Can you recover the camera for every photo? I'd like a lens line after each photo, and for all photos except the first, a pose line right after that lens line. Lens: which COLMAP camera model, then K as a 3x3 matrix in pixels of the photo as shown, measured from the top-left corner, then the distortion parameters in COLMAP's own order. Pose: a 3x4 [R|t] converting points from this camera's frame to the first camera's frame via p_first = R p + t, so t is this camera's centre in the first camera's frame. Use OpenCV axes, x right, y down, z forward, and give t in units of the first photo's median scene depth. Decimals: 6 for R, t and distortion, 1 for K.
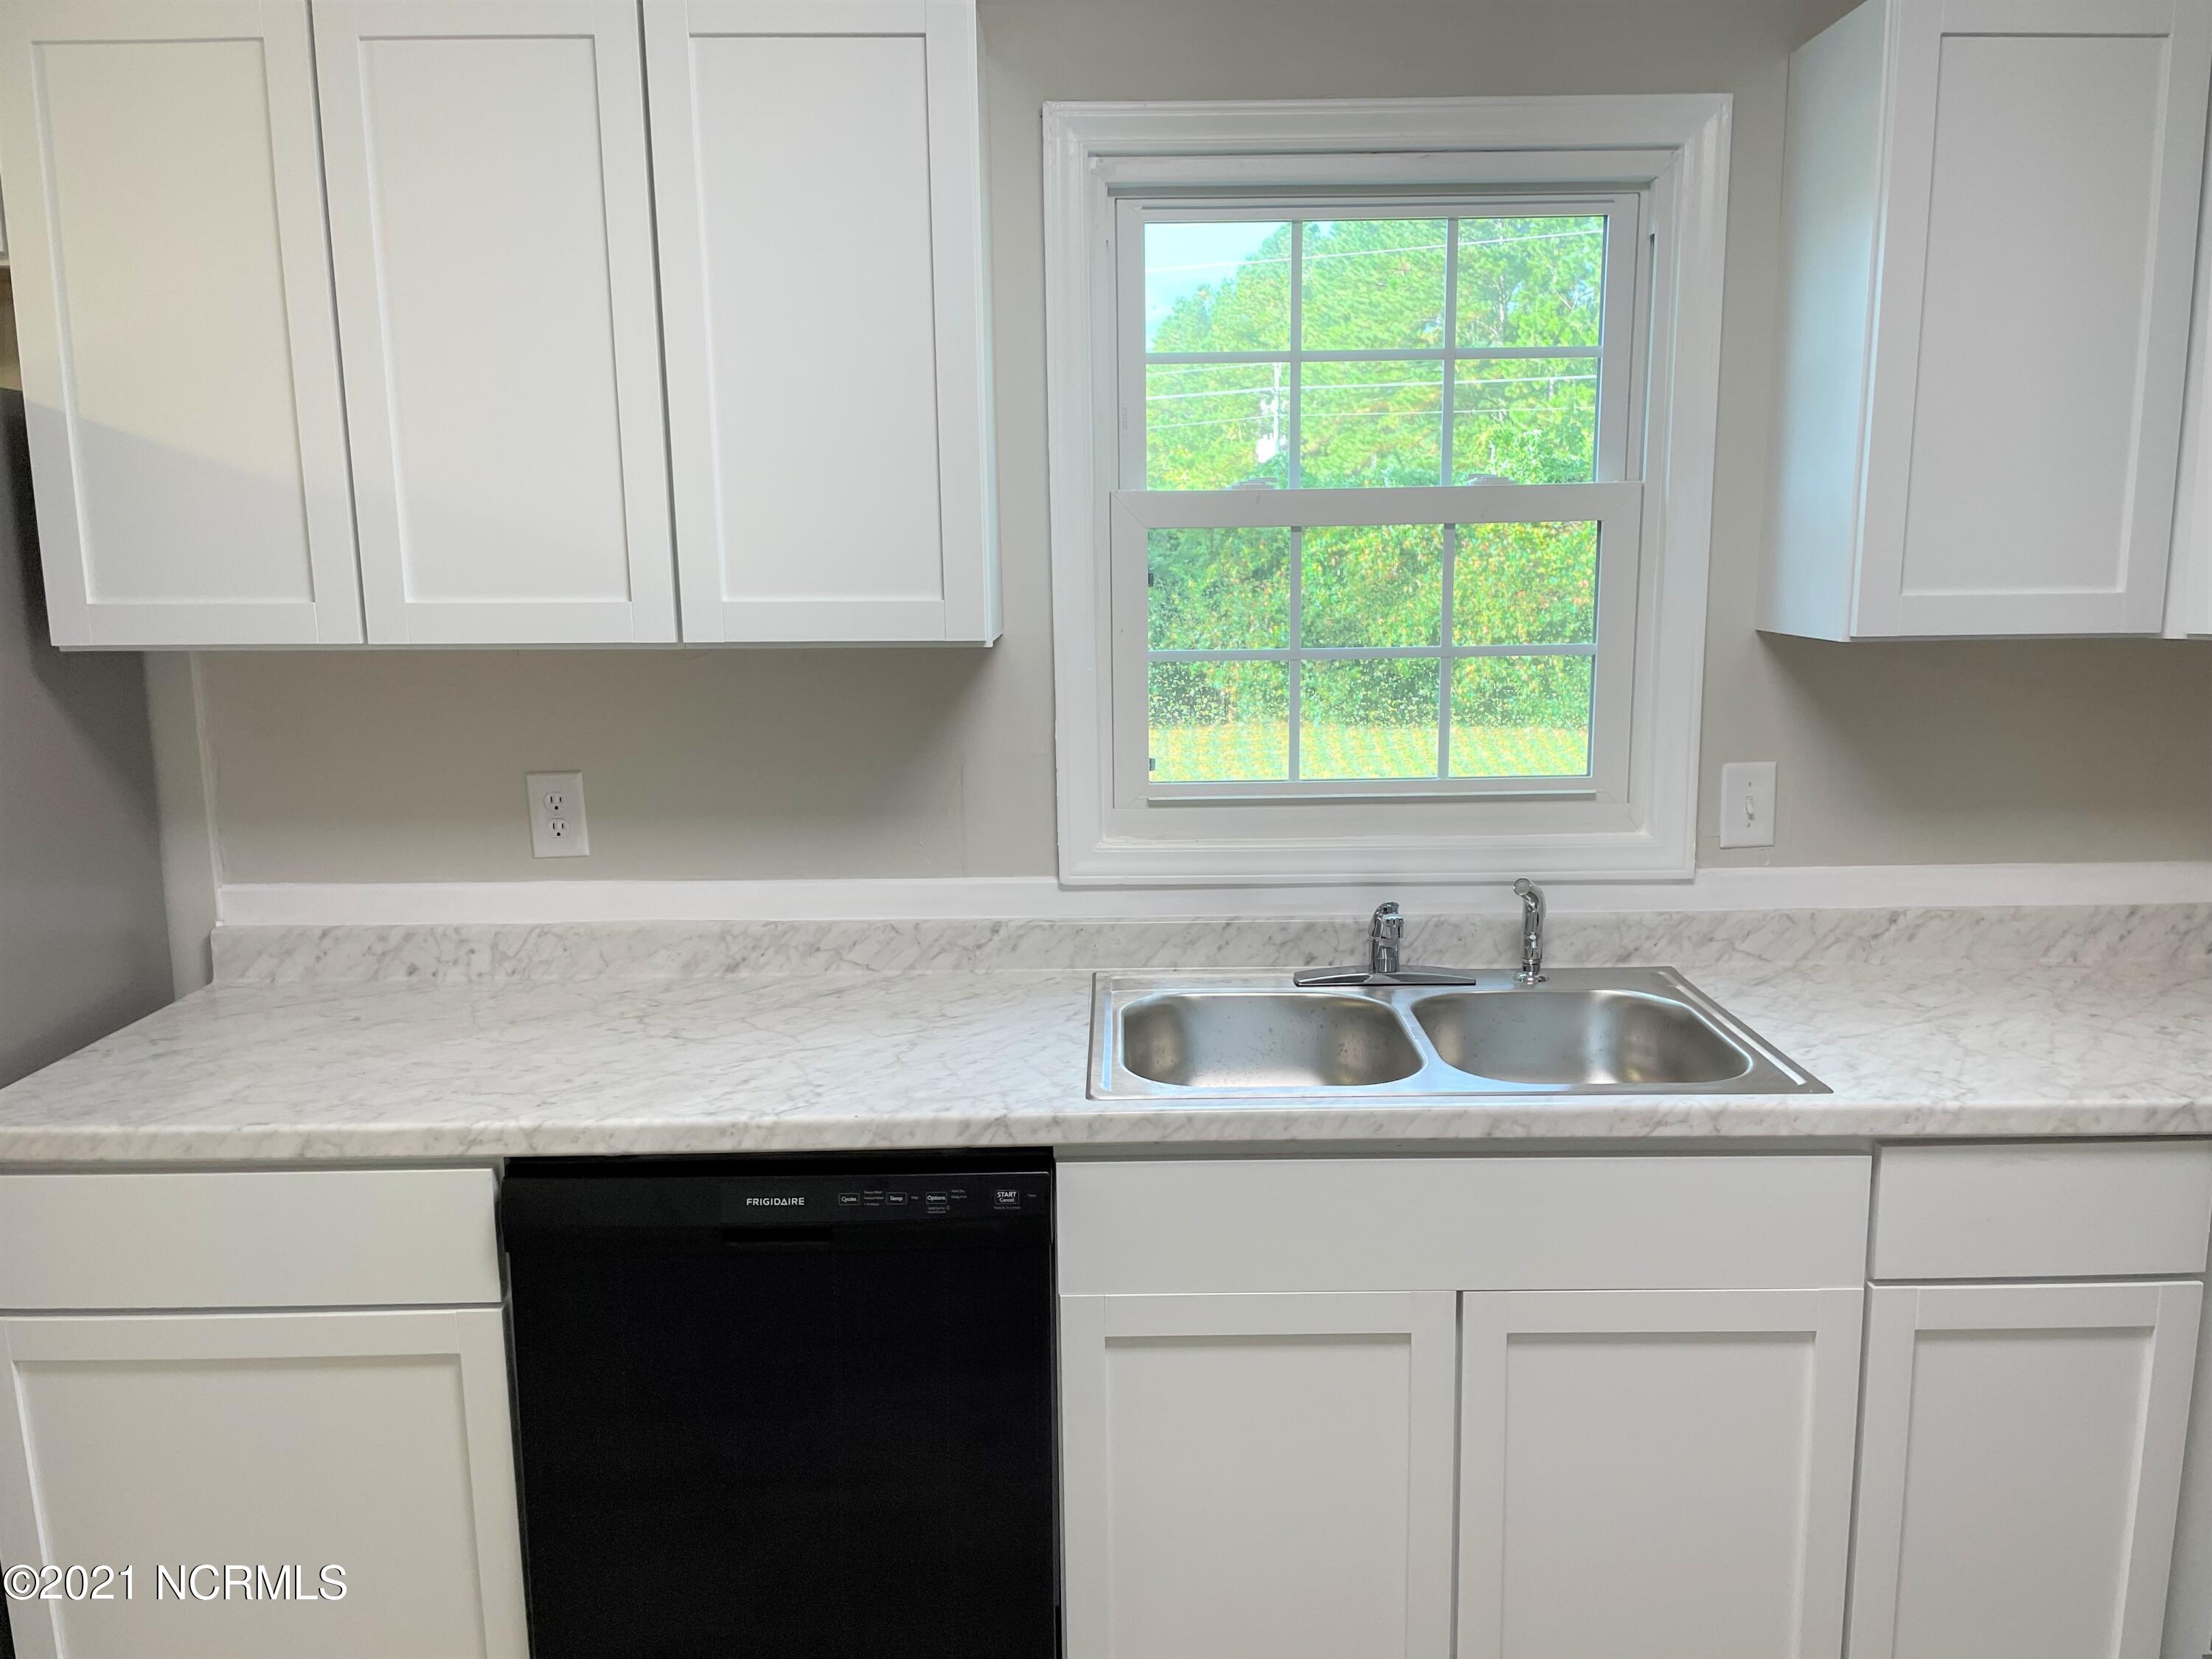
lens RADIAL K [[1689.2, 0, 1122.3], [0, 1689.2, 827.7], [0, 0, 1]] dist [0.096575, -0.128908]
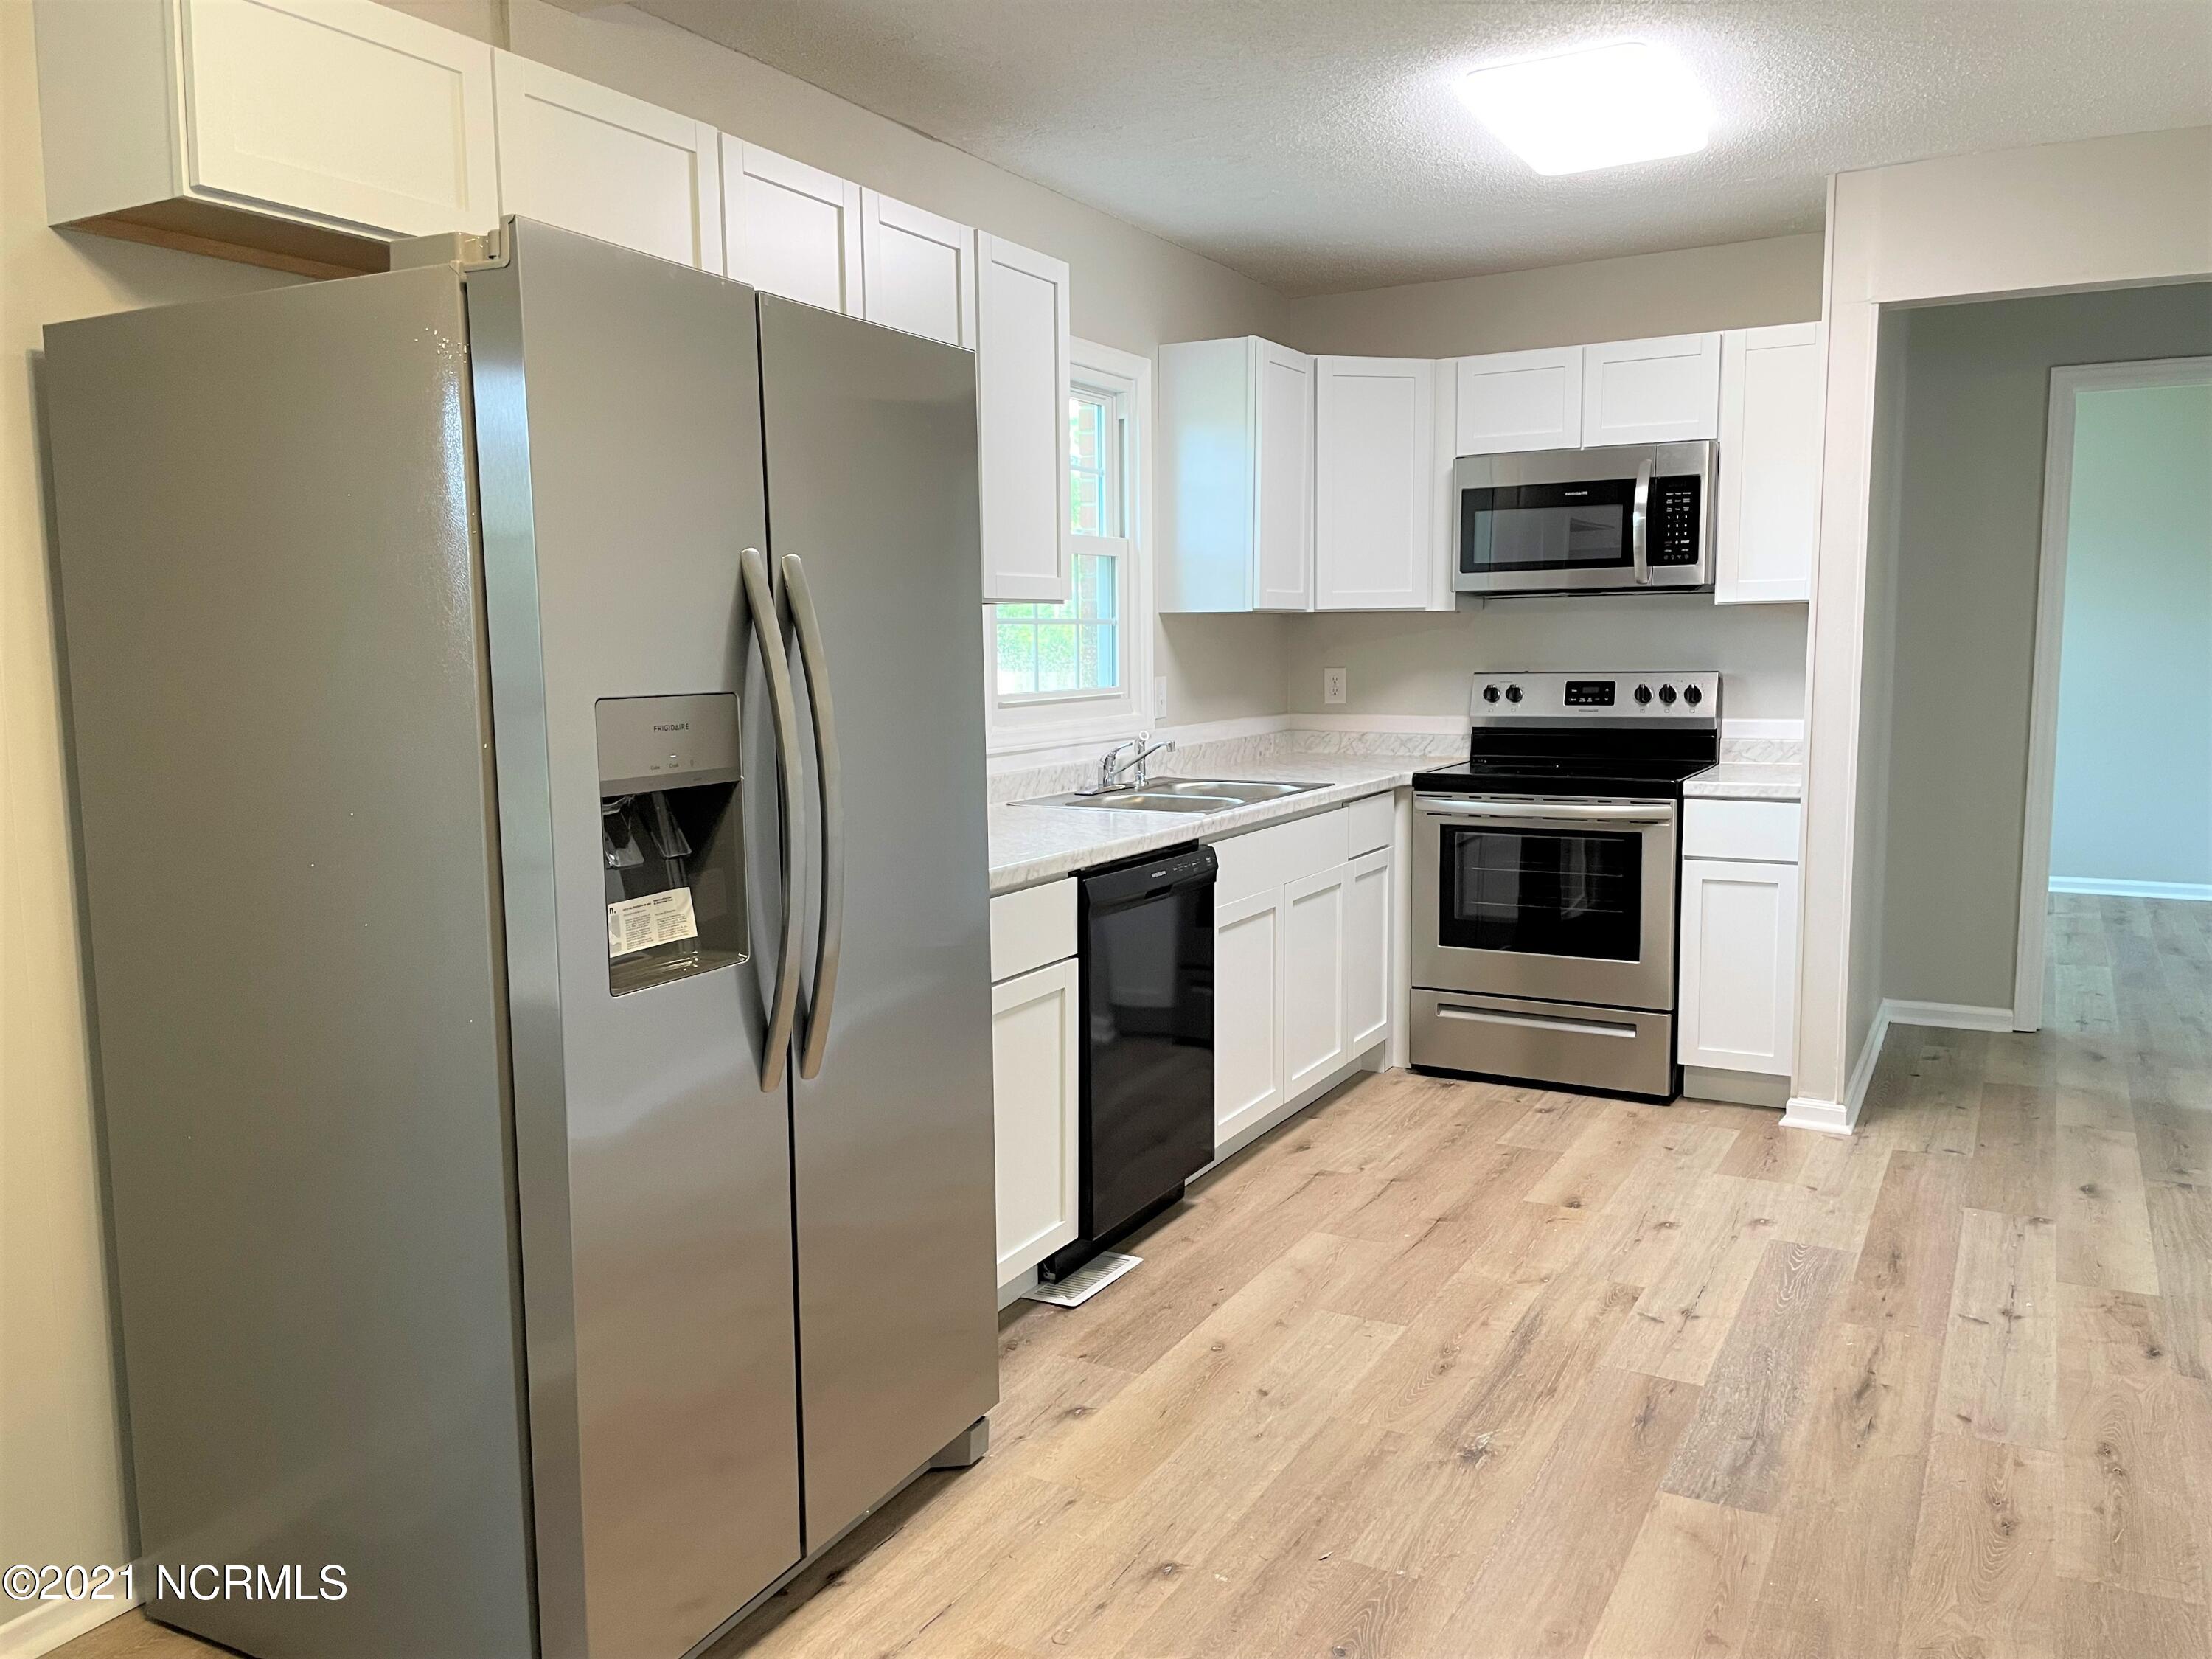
lens RADIAL K [[1689.2, 0, 1122.3], [0, 1689.2, 827.7], [0, 0, 1]] dist [0.096575, -0.128908]
pose [[0.483378, -0.096802, 0.870043, -1.700705], [0.150571, 0.988249, 0.026300, 0.096136], [-0.862365, 0.118290, 0.492274, 0.059283]]
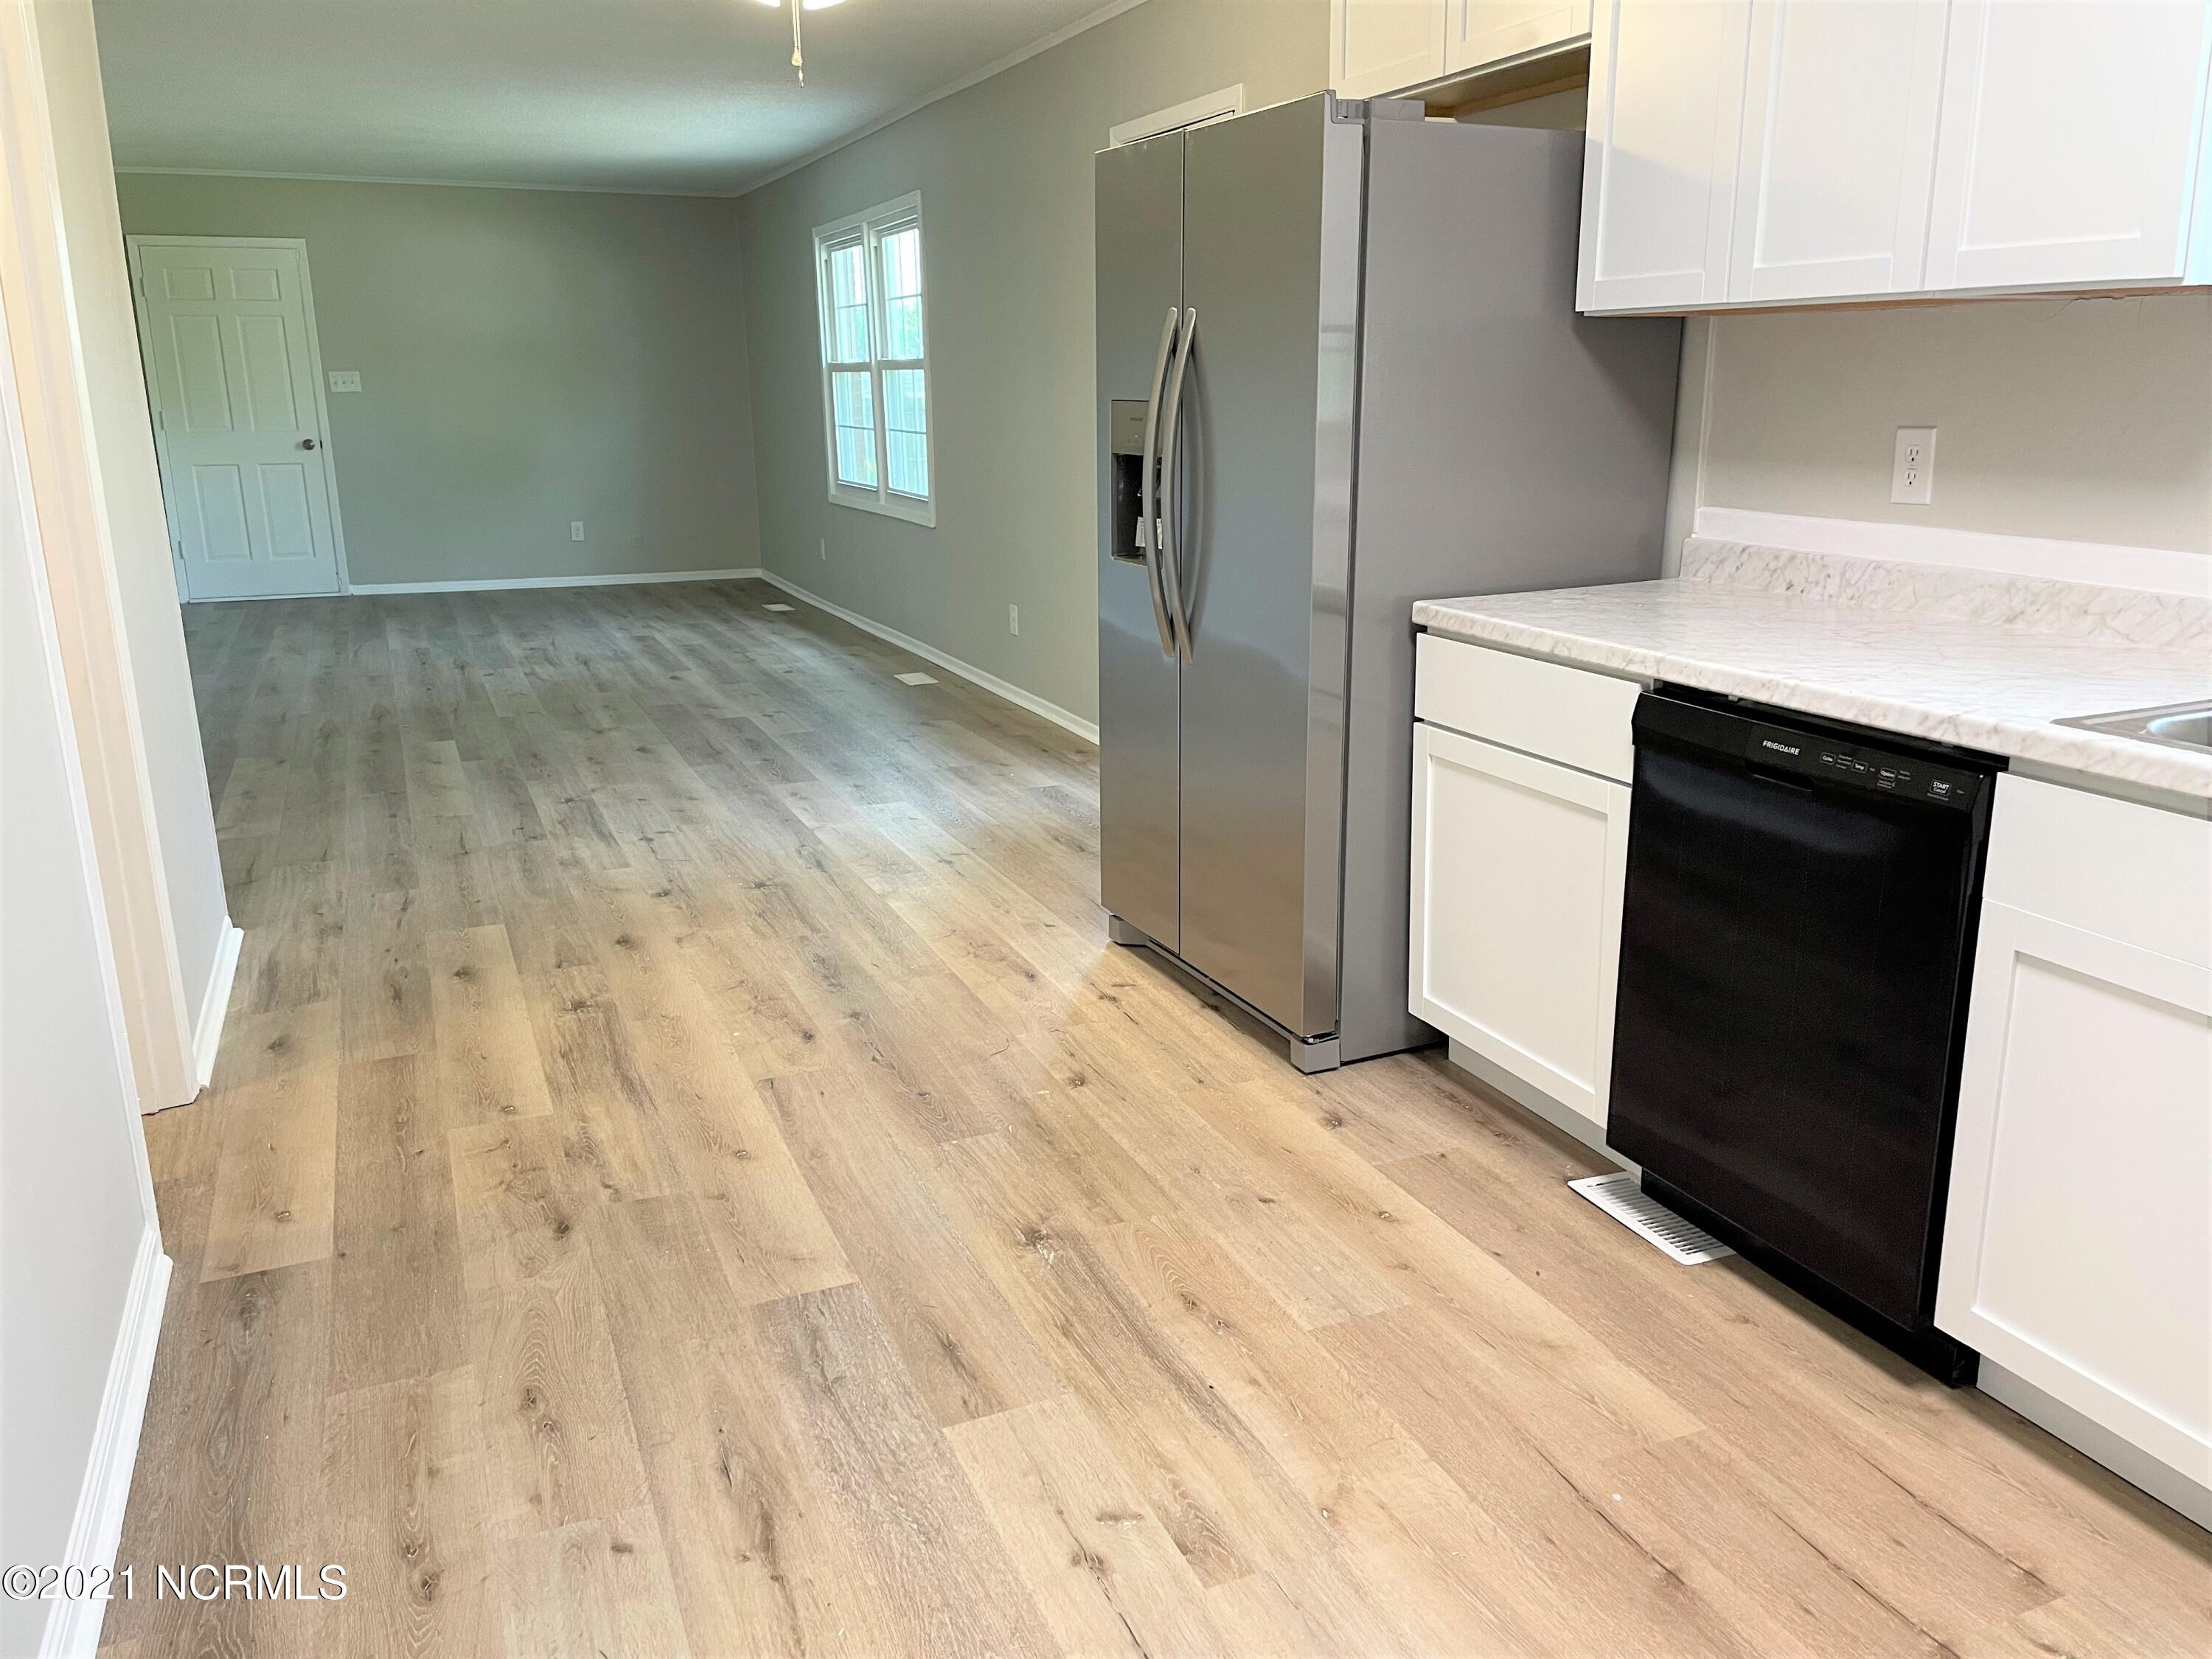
lens RADIAL K [[1689.2, 0, 1122.3], [0, 1689.2, 827.7], [0, 0, 1]] dist [0.096575, -0.128908]
pose [[0.385589, 0.240814, -0.890691, 0.648812], [-0.142988, 0.969273, 0.200159, 0.085766], [0.911524, 0.050179, 0.408175, 0.056409]]
